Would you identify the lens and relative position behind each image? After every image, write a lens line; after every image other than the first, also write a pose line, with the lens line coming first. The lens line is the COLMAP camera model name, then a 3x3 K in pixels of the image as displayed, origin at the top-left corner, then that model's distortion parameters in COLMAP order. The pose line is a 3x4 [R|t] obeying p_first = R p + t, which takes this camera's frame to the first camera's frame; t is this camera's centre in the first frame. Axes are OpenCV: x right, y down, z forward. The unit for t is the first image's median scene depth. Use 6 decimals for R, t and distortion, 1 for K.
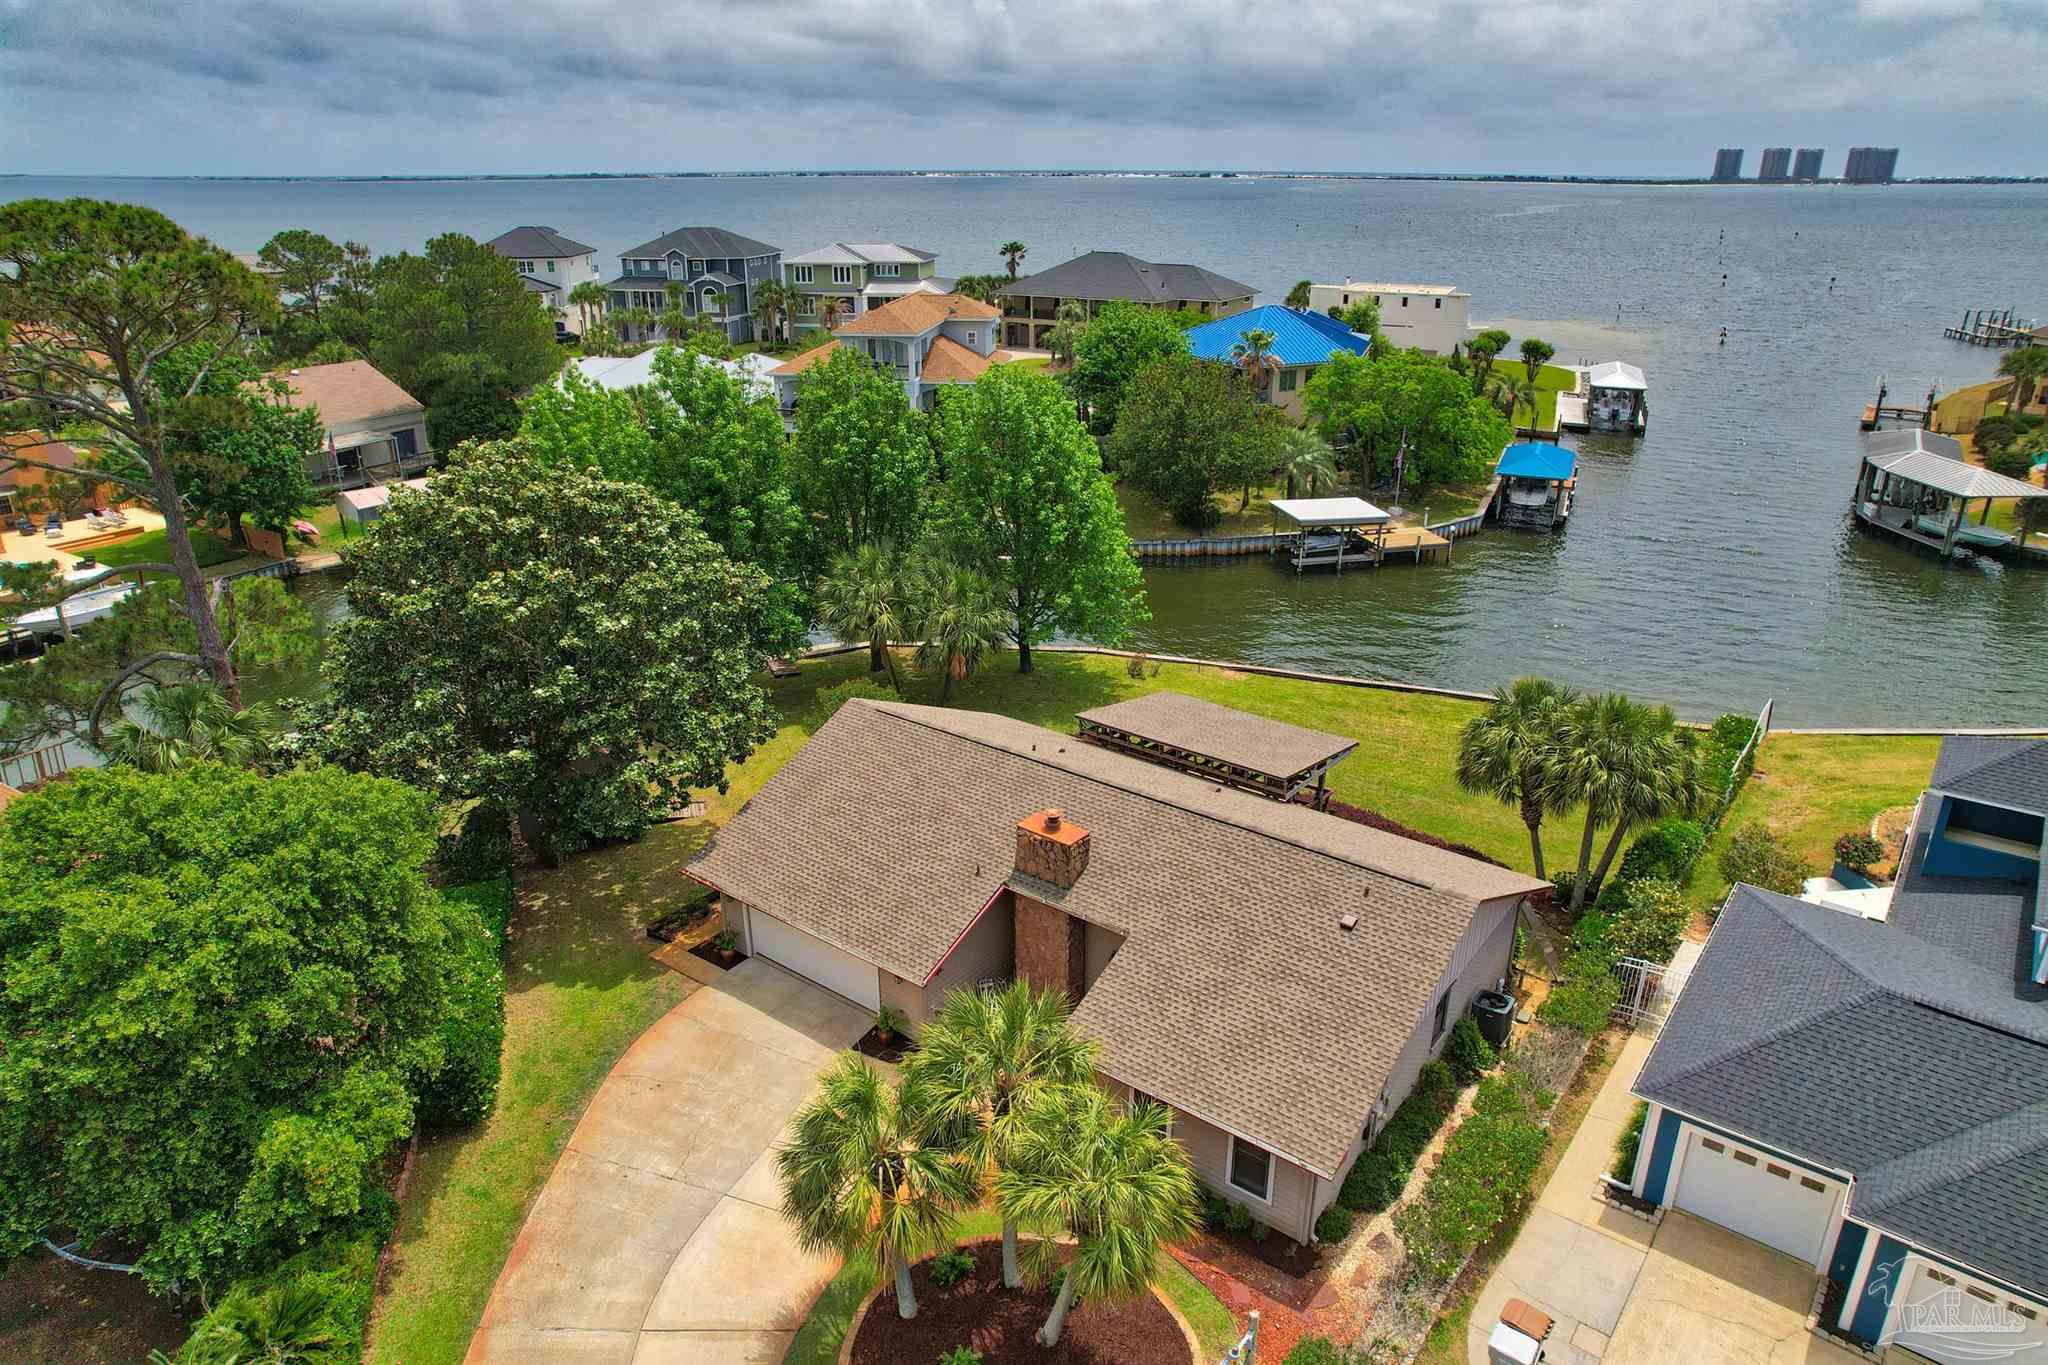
lens RADIAL K [[1319.2, 0, 1031.8], [0, 1319.2, 693.4], [0, 0, 1]] dist [-0.081634, 0.072204]
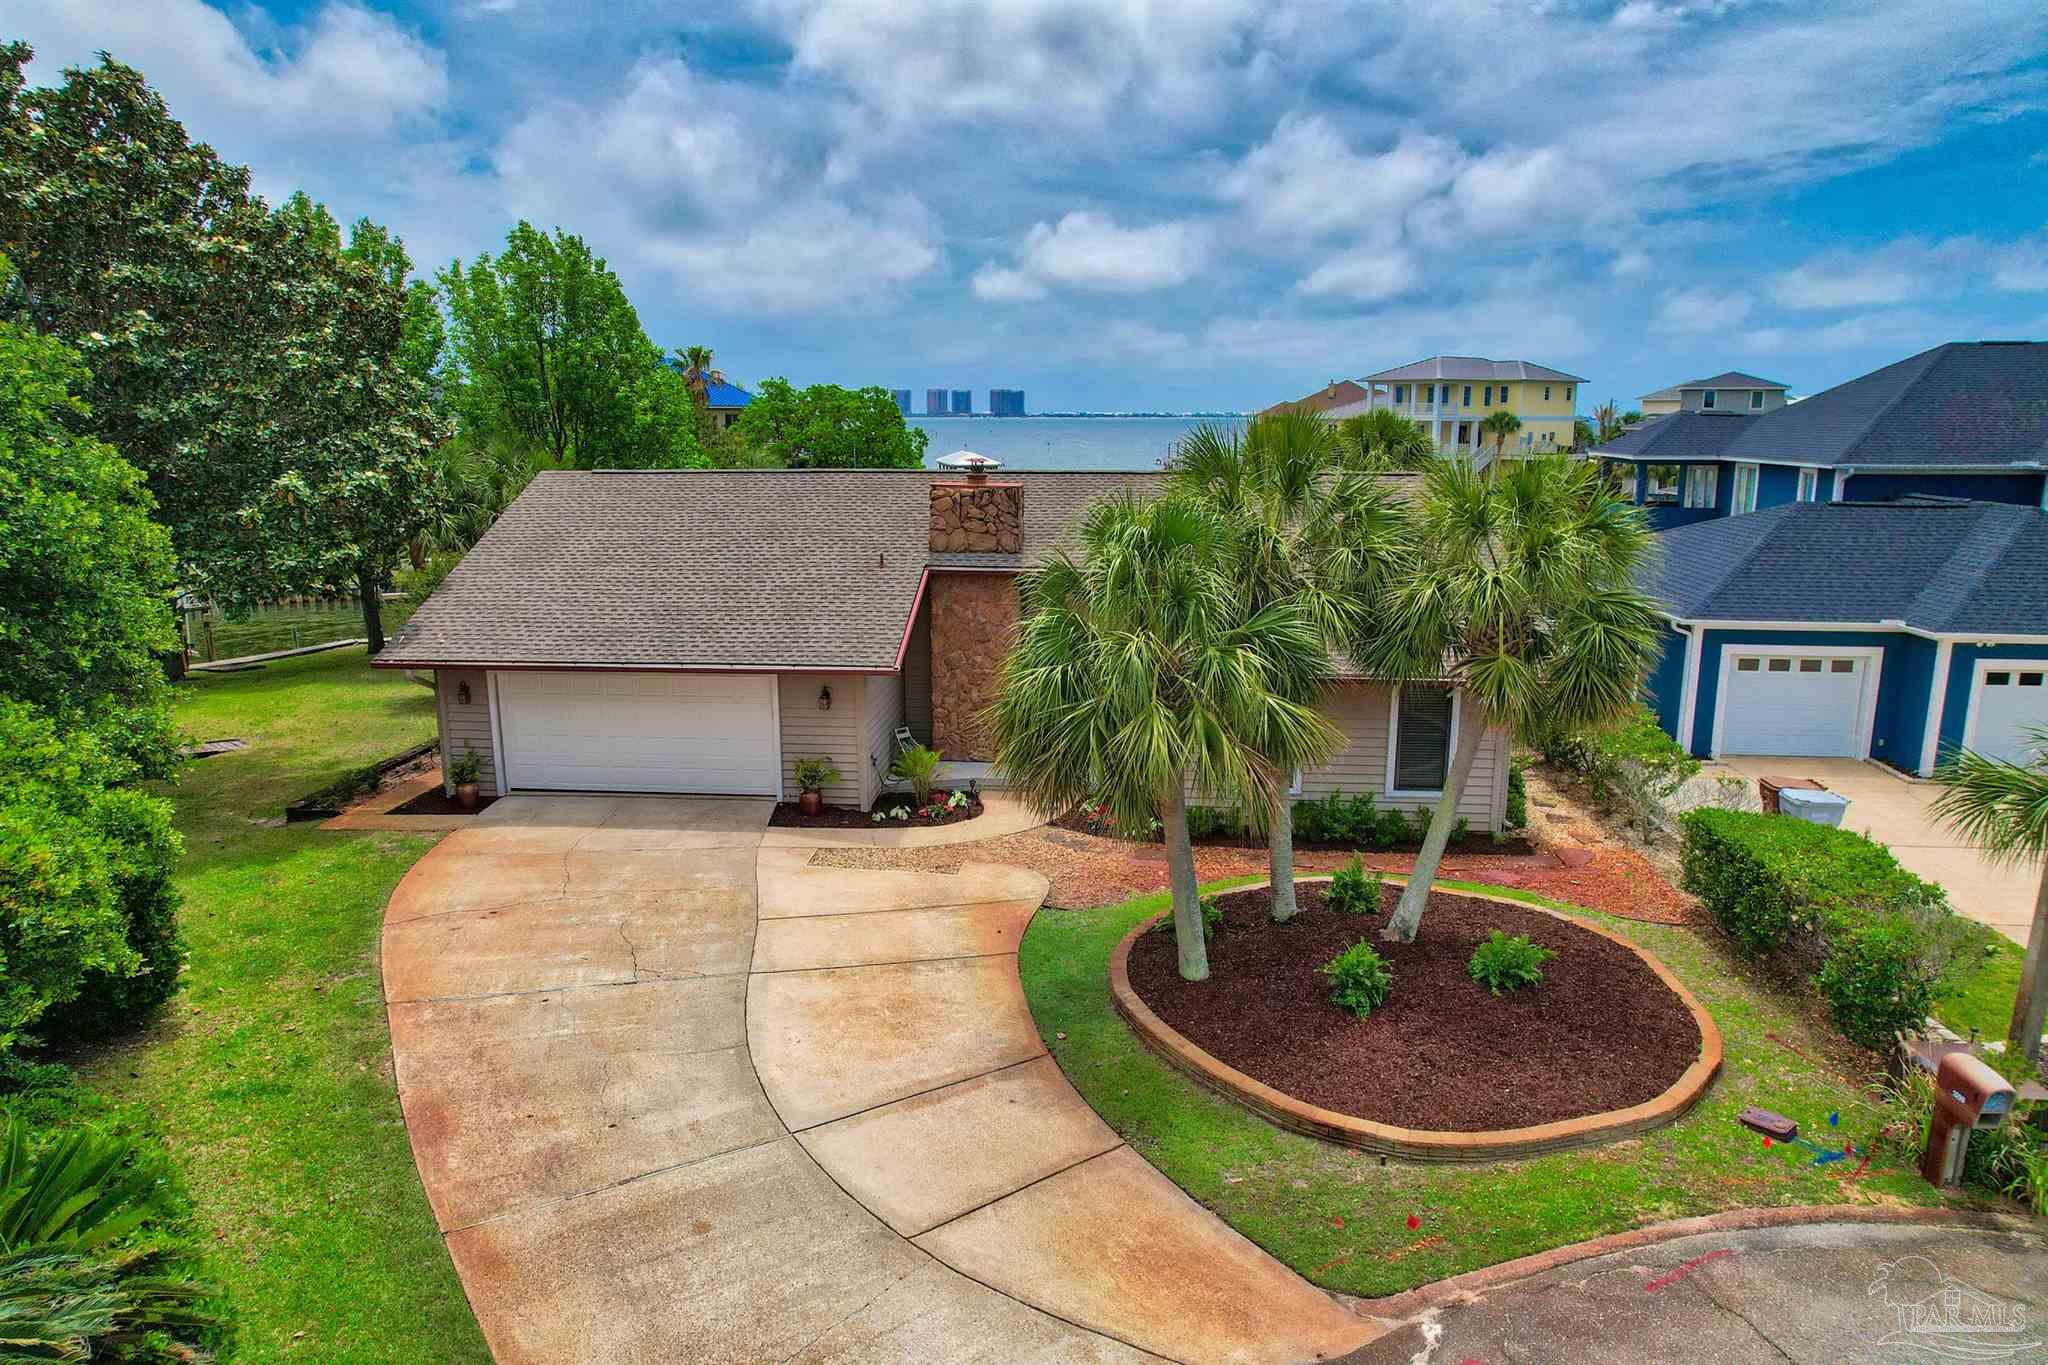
lens RADIAL K [[1319.2, 0, 1031.8], [0, 1319.2, 693.4], [0, 0, 1]] dist [-0.081634, 0.072204]
pose [[0.843647, -0.114175, 0.524618, -0.146855], [0.205431, 0.971417, -0.118943, 0.126868], [-0.496042, 0.208118, 0.842988, 0.153027]]
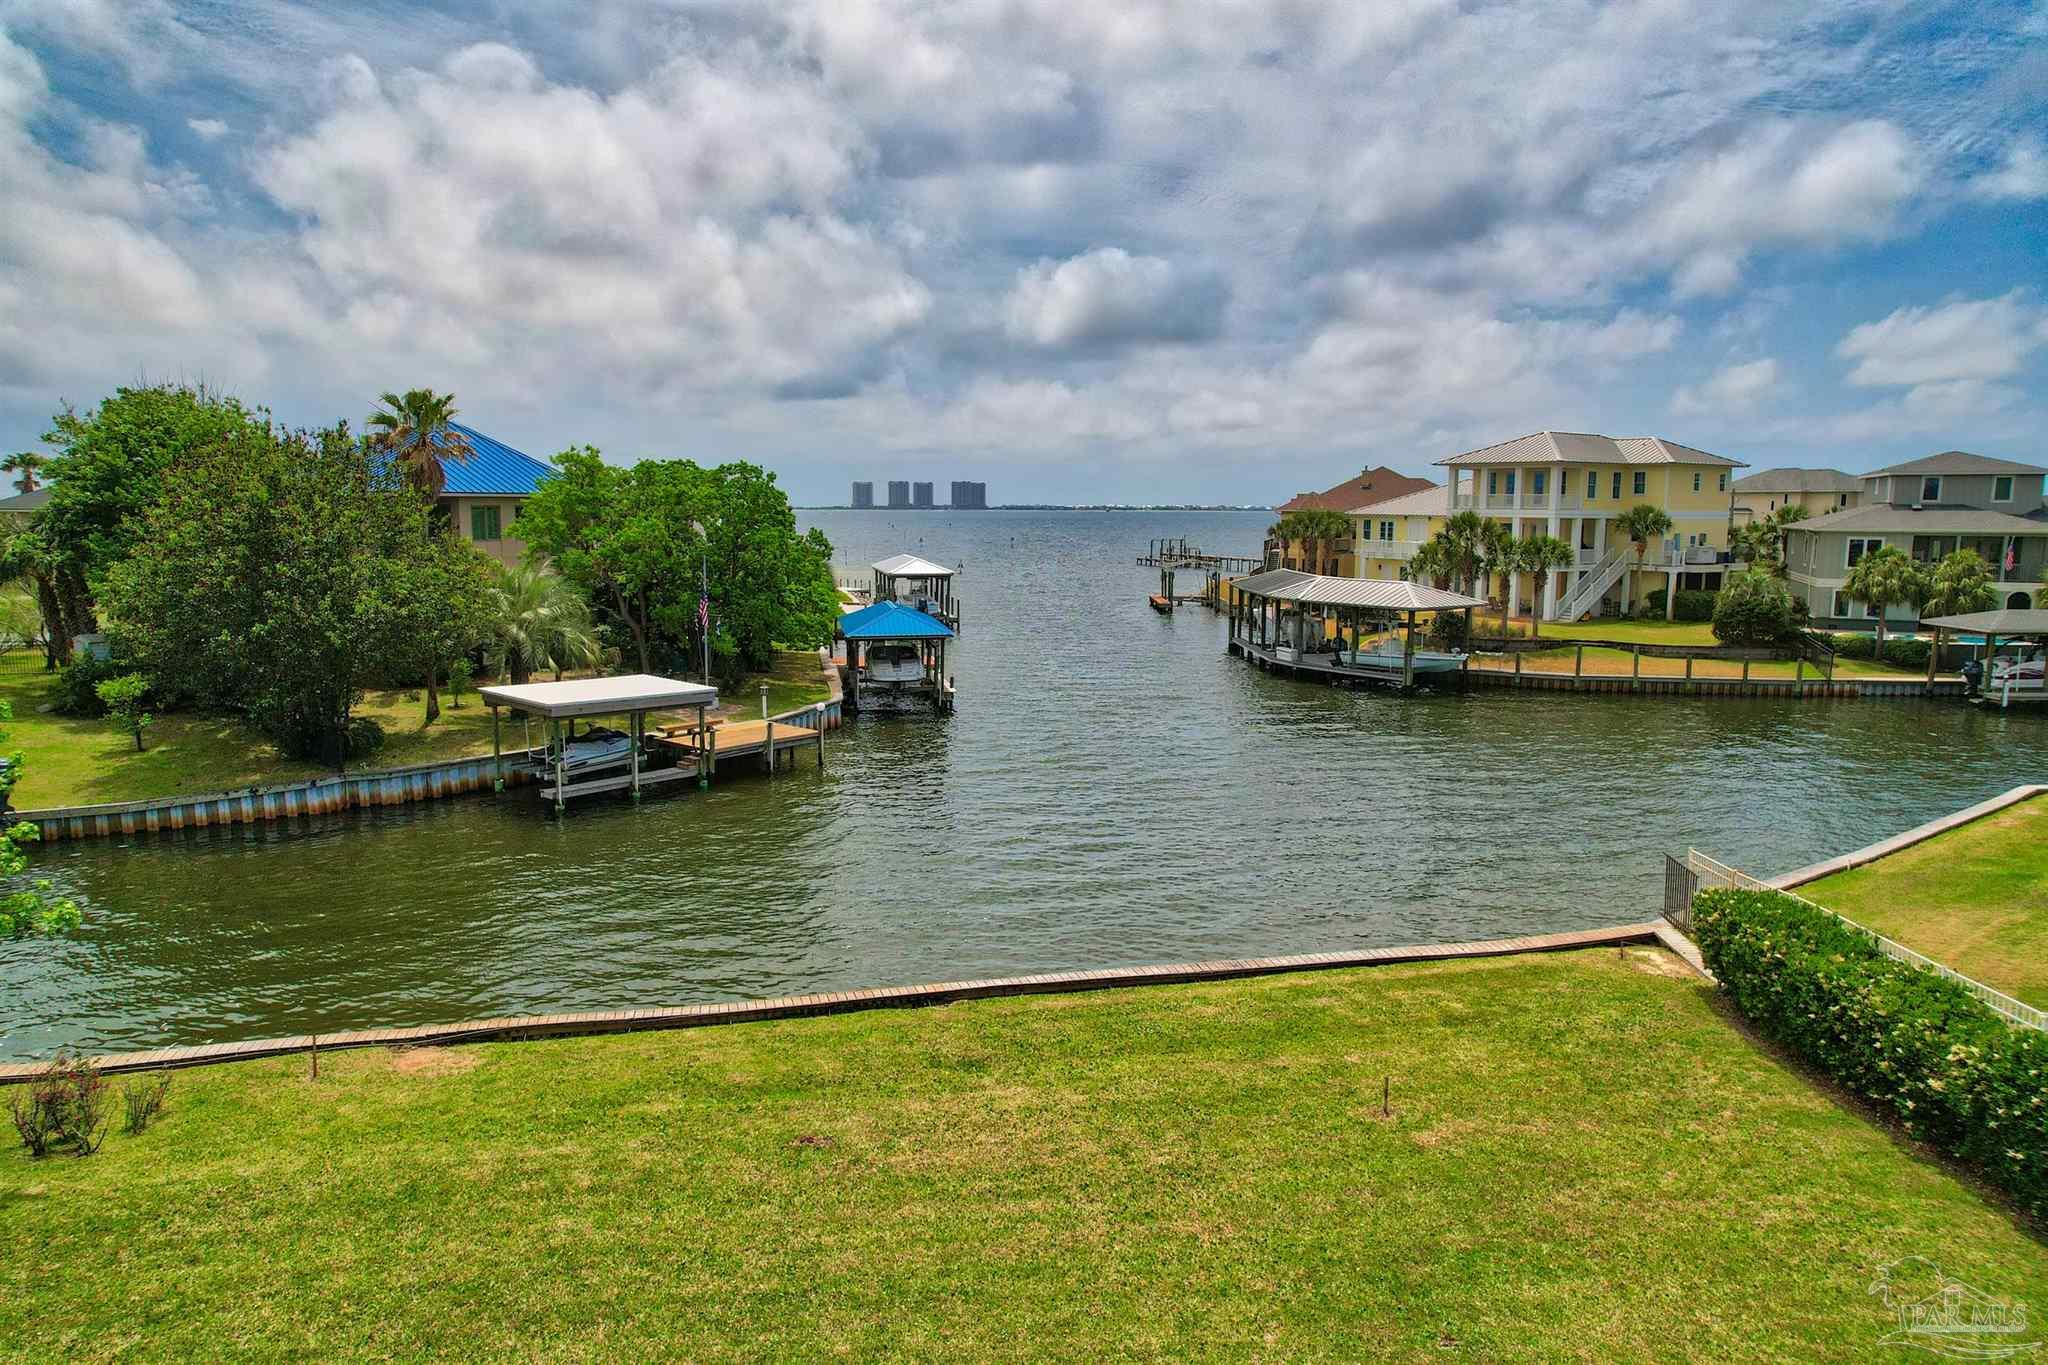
lens RADIAL K [[1298.9, 0, 1024.0], [0, 1298.9, 704.5], [0, 0, 1]] dist [-0.057214, 0.001589]
pose [[0.830522, -0.083441, 0.550700, 0.082065], [0.209511, 0.962903, -0.170070, -0.011150], [-0.516080, 0.256625, 0.817193, 0.490317]]
